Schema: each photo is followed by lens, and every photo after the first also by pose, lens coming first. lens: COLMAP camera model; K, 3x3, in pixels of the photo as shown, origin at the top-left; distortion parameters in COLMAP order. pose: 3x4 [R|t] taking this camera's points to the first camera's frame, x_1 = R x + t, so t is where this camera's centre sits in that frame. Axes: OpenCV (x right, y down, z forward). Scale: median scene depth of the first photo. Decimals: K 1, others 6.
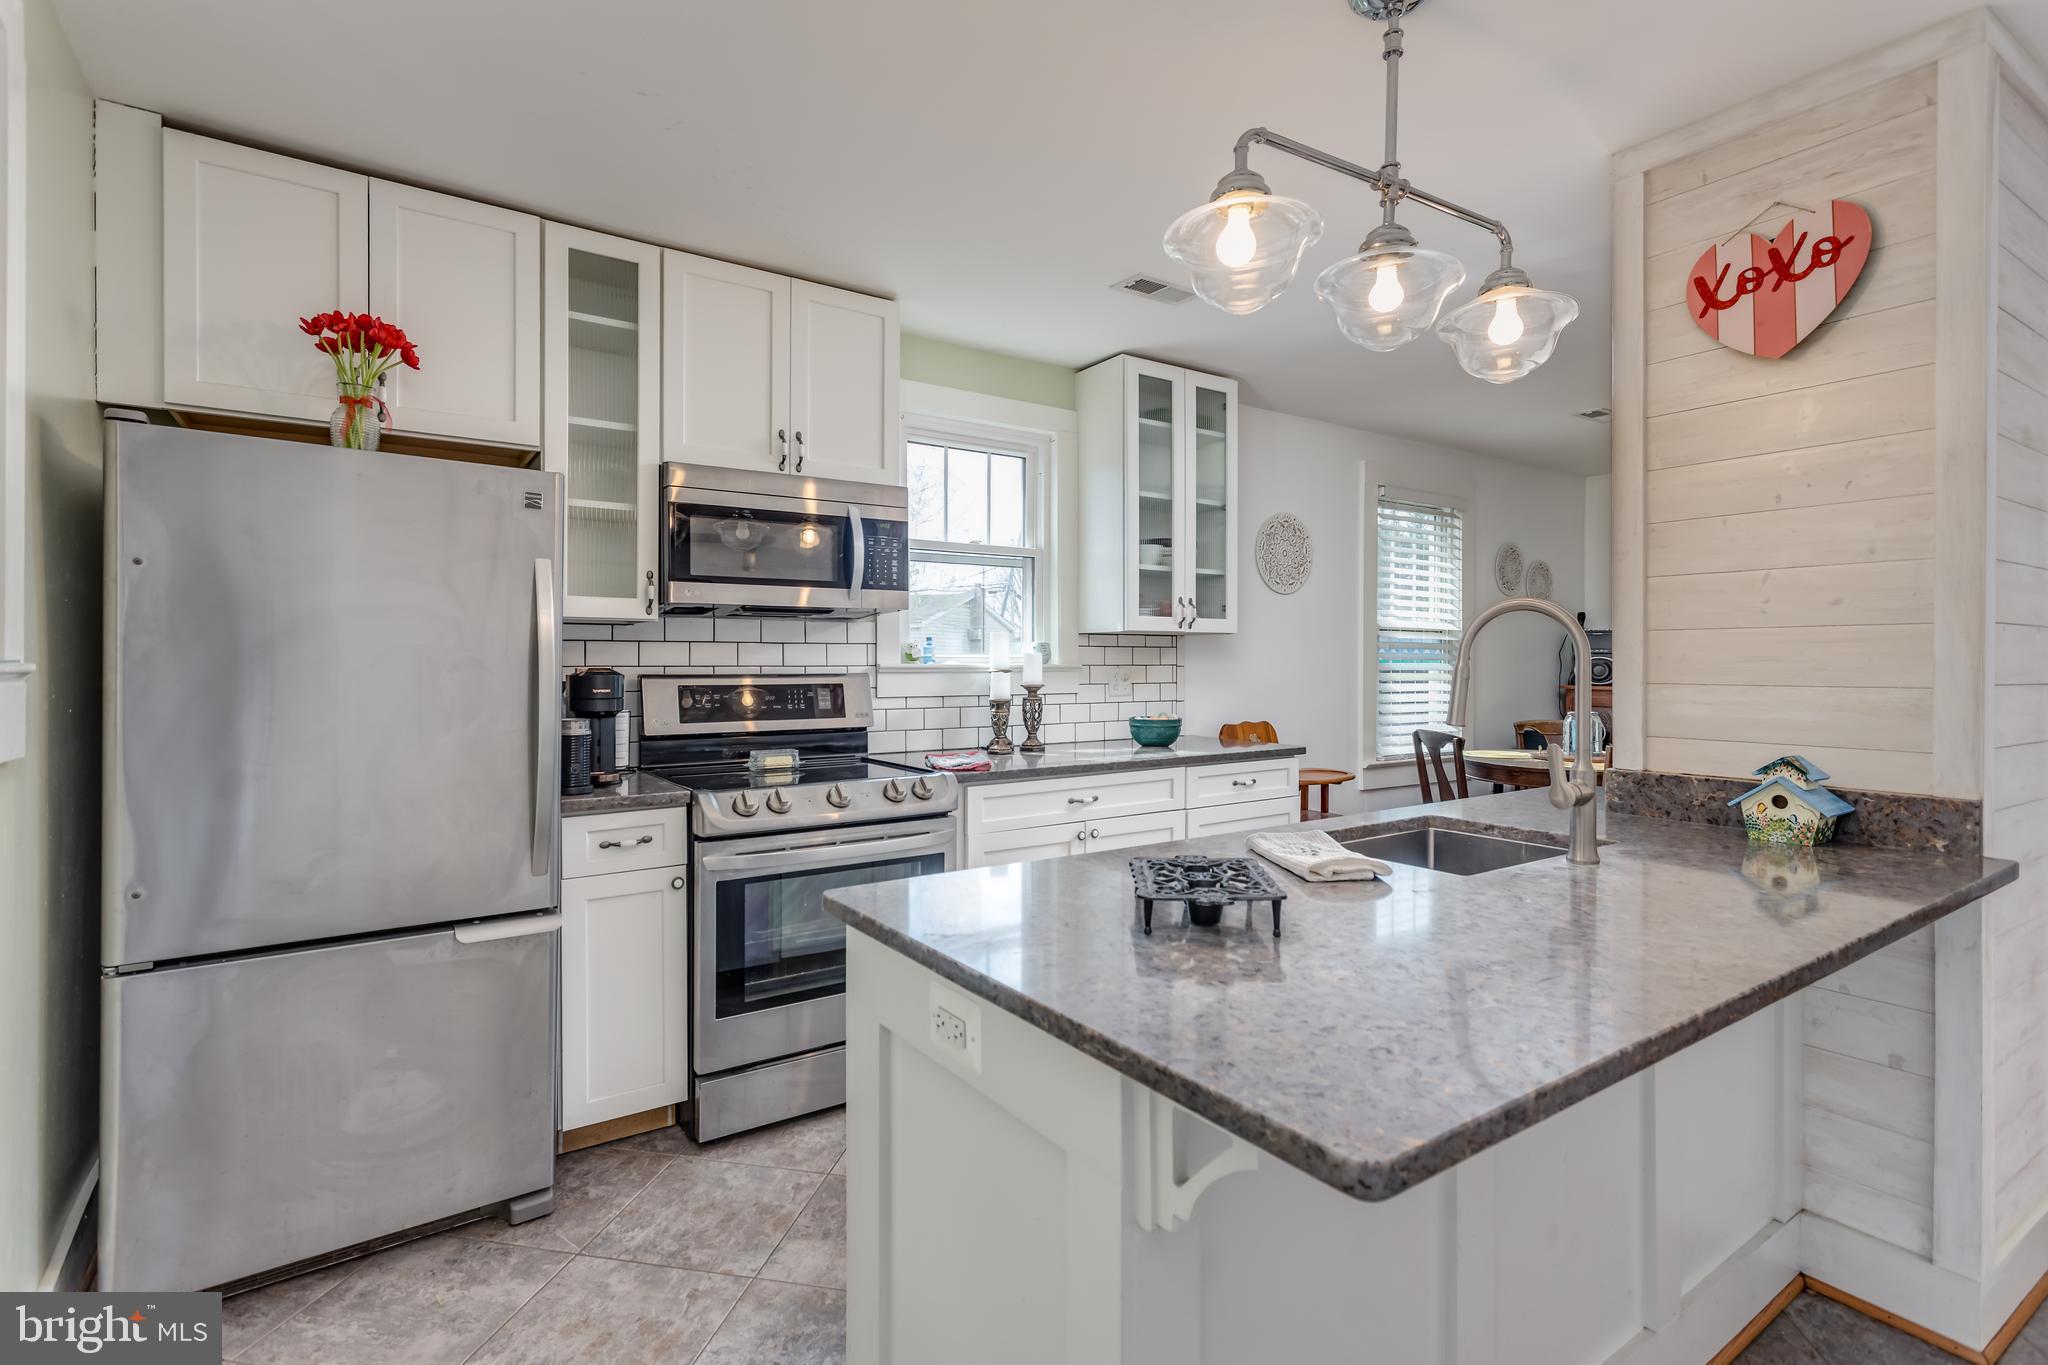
lens RADIAL K [[976.8, 0, 1029.0], [0, 976.8, 674.4], [0, 0, 1]] dist [0.002712, 0.000842]
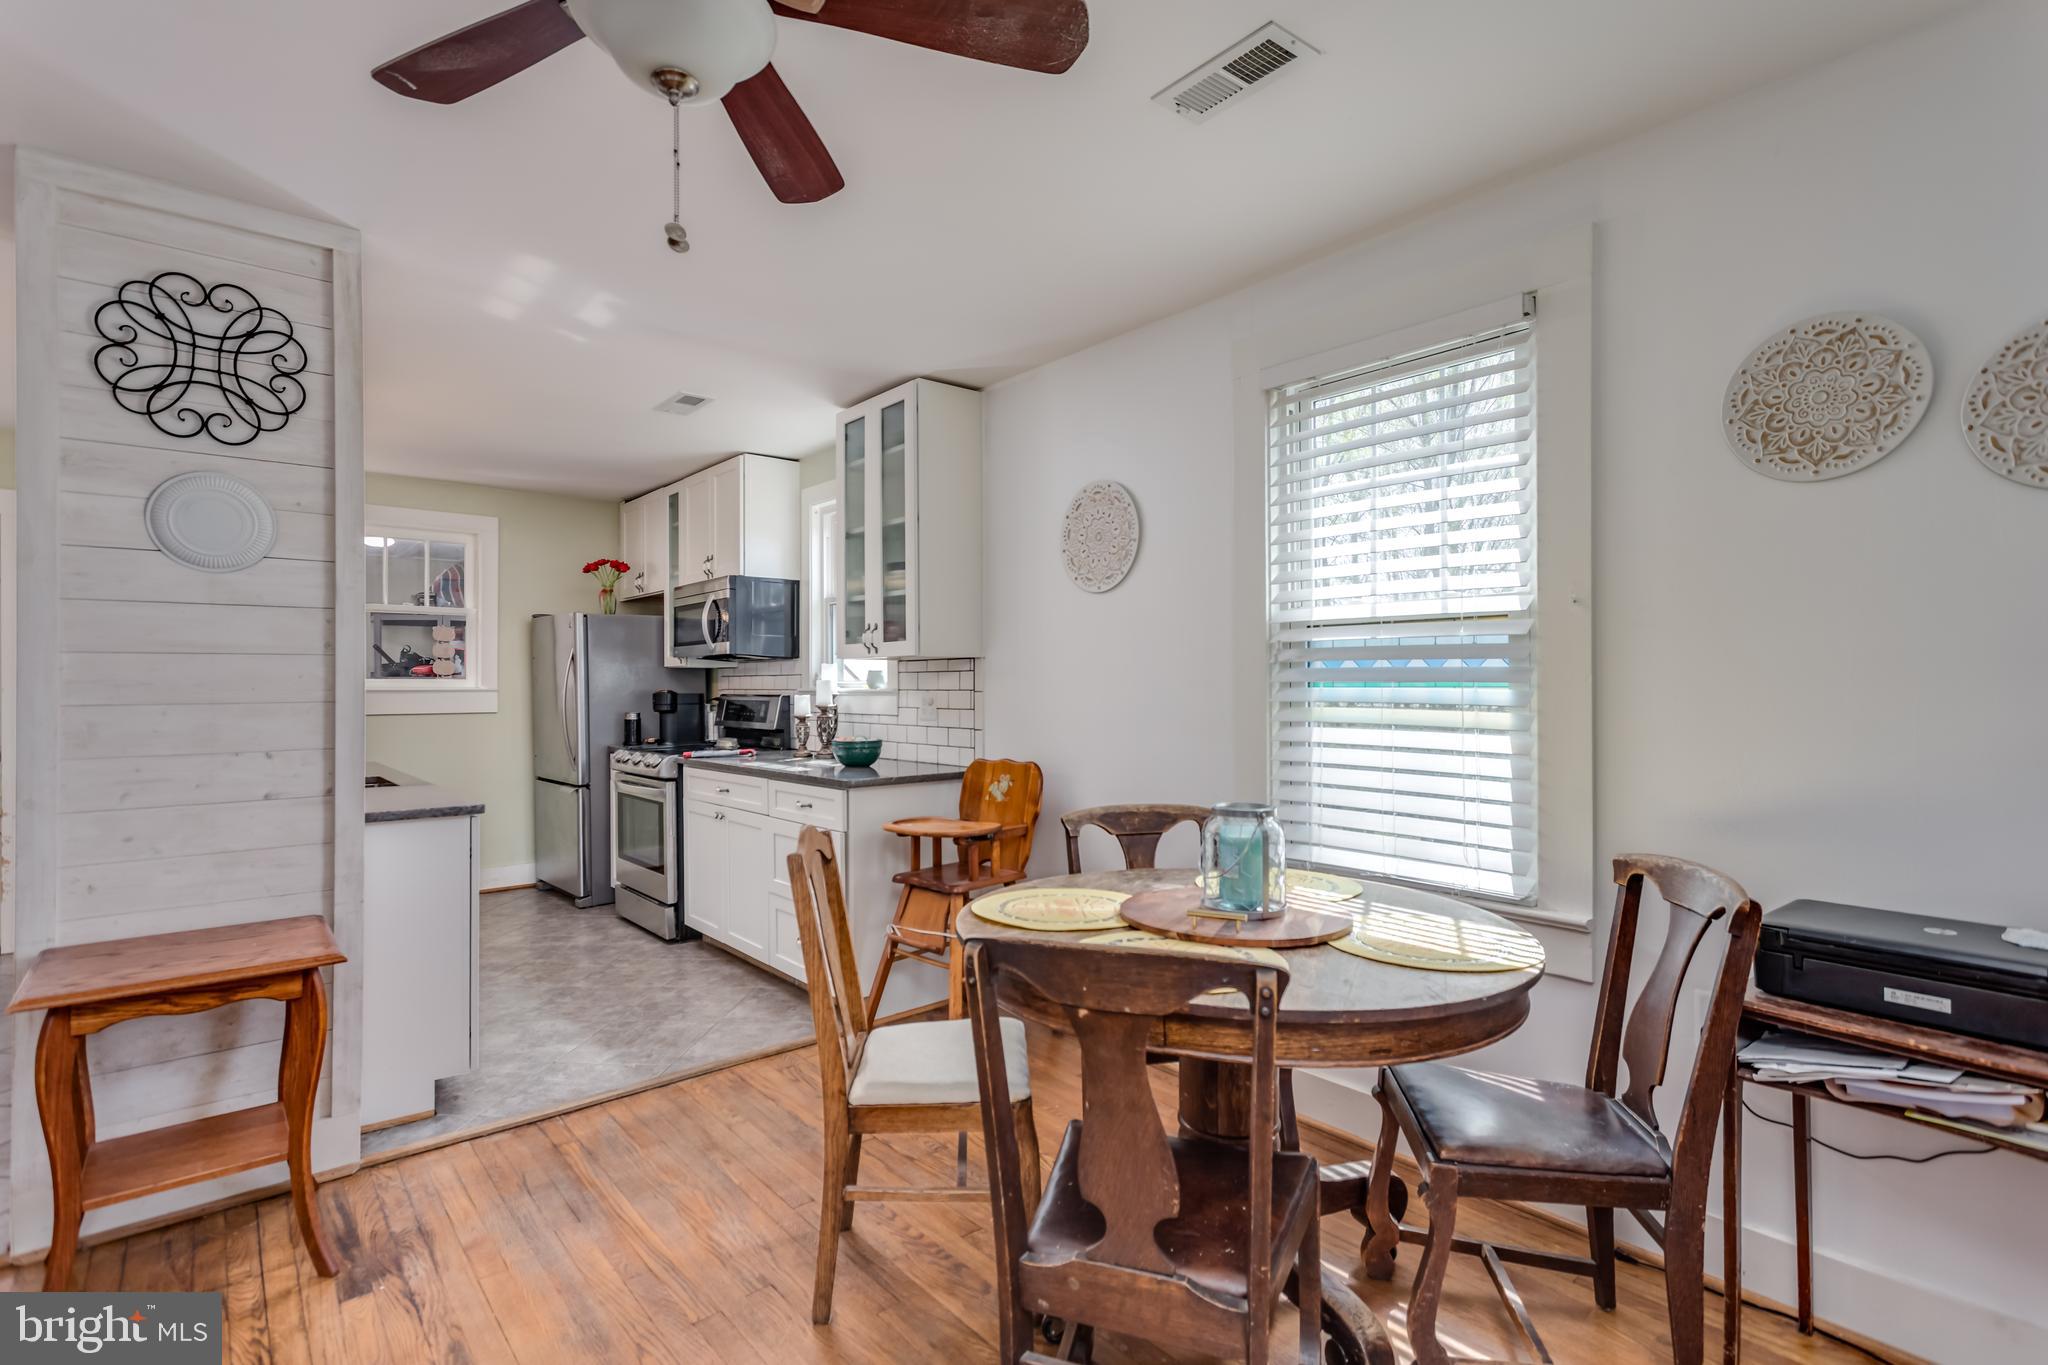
lens RADIAL K [[976.8, 0, 1028.6], [0, 976.8, 680.0], [0, 0, 1]] dist [0.002712, 0.000842]
pose [[0.103842, -0.000800, -0.994594, 1.365611], [-0.000333, 1.000000, -0.000839, -0.023108], [0.994594, 0.000418, 0.103842, 1.225058]]
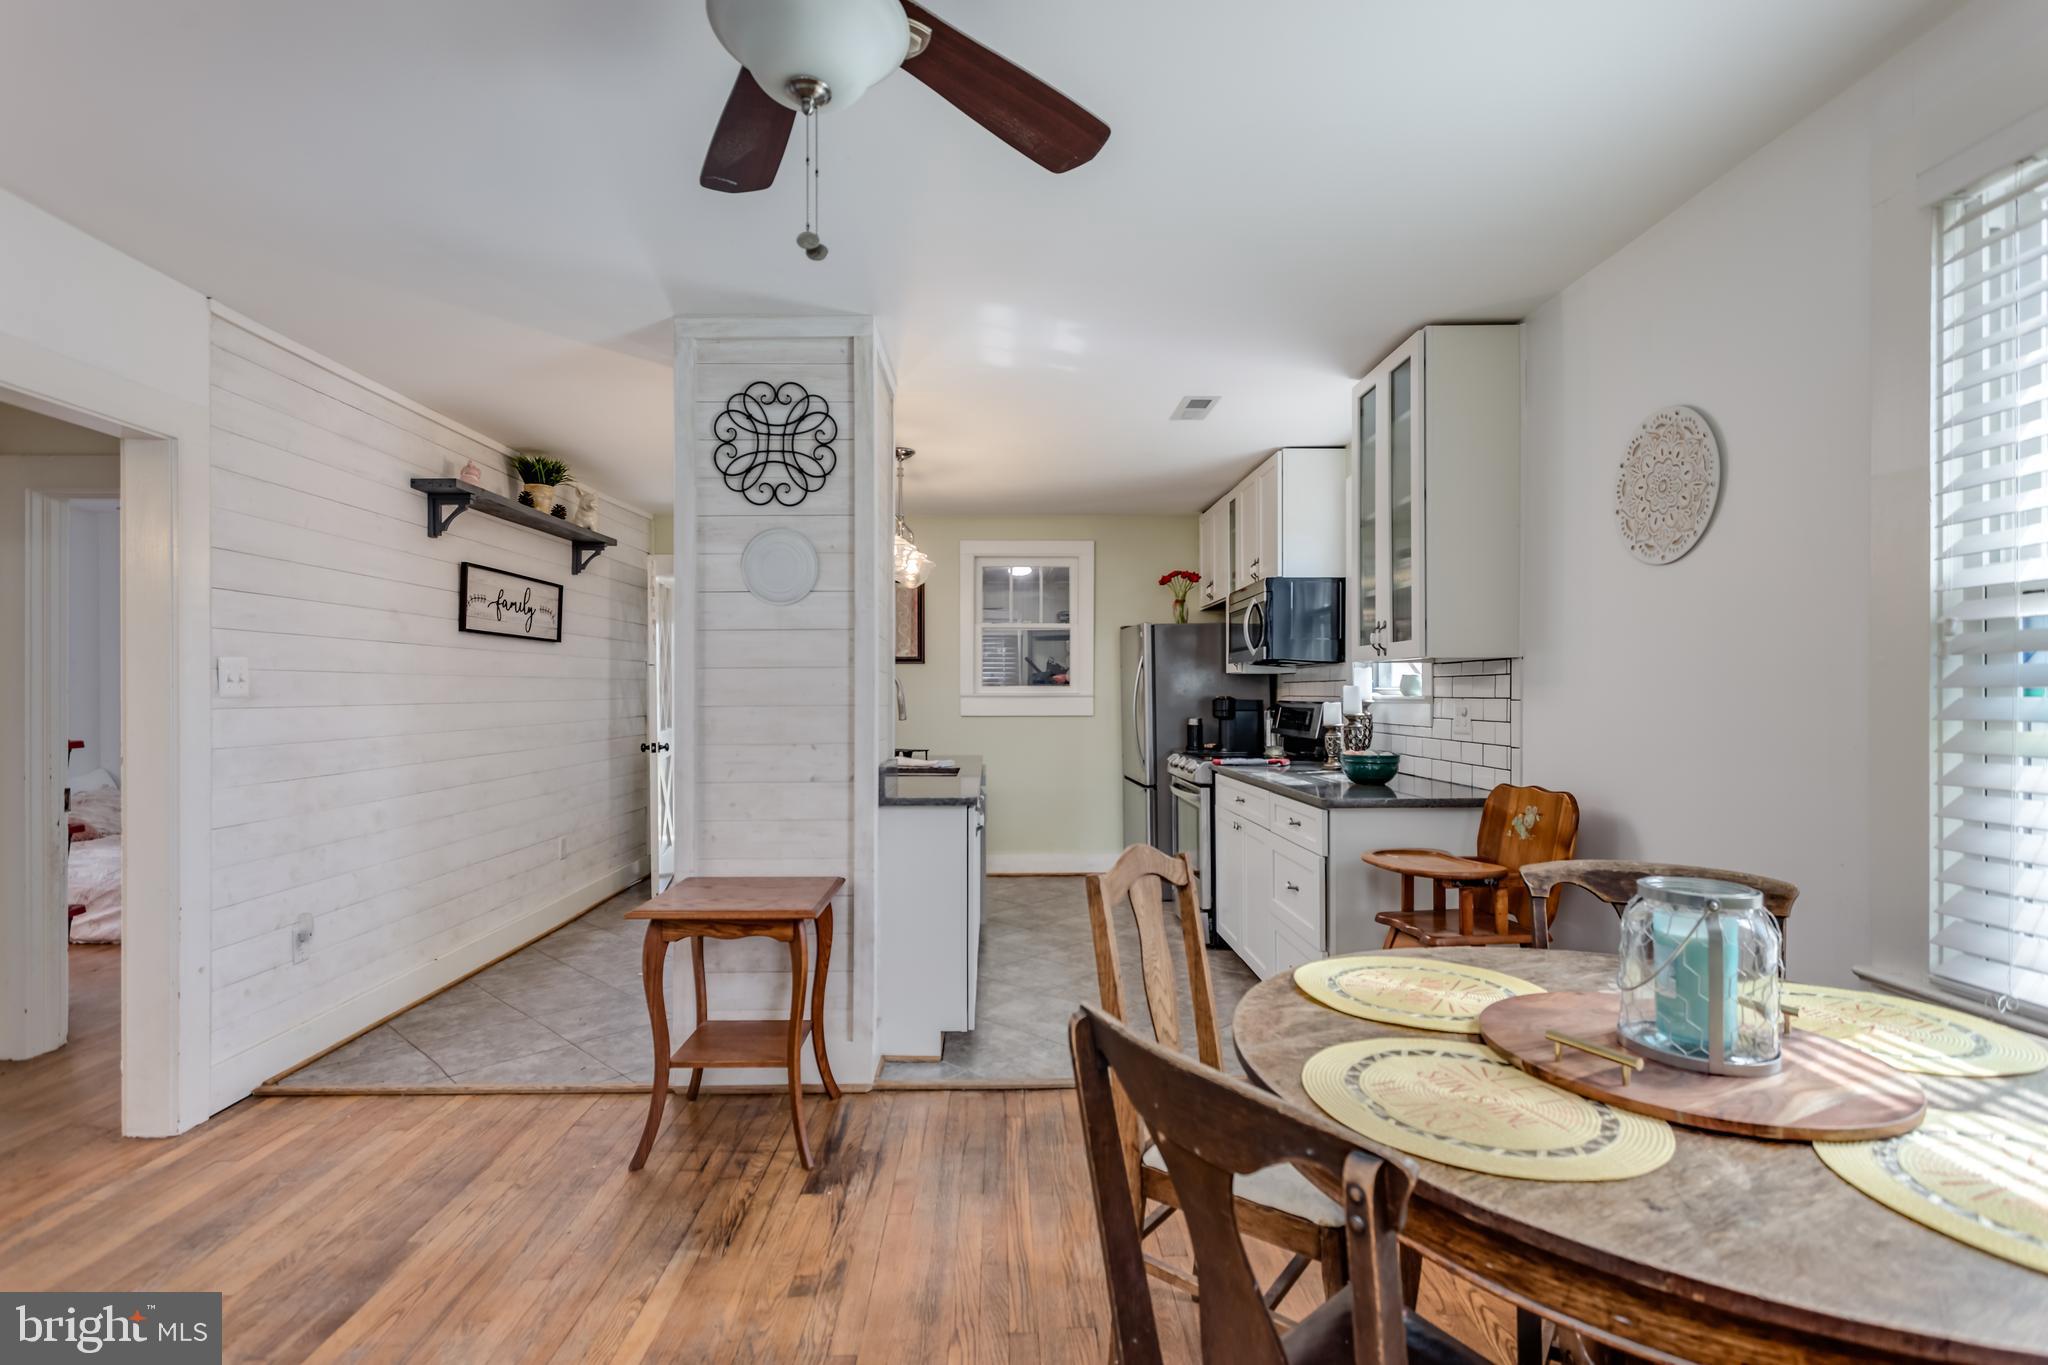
lens RADIAL K [[974.8, 0, 1003.5], [0, 974.8, 693.6], [0, 0, 1]] dist [-0.000031, 0.003073]
pose [[-0.560021, 0.006675, -0.828452, 1.248268], [0.002342, 0.999976, 0.006474, -0.023430], [0.828475, 0.001686, -0.560023, 1.400909]]
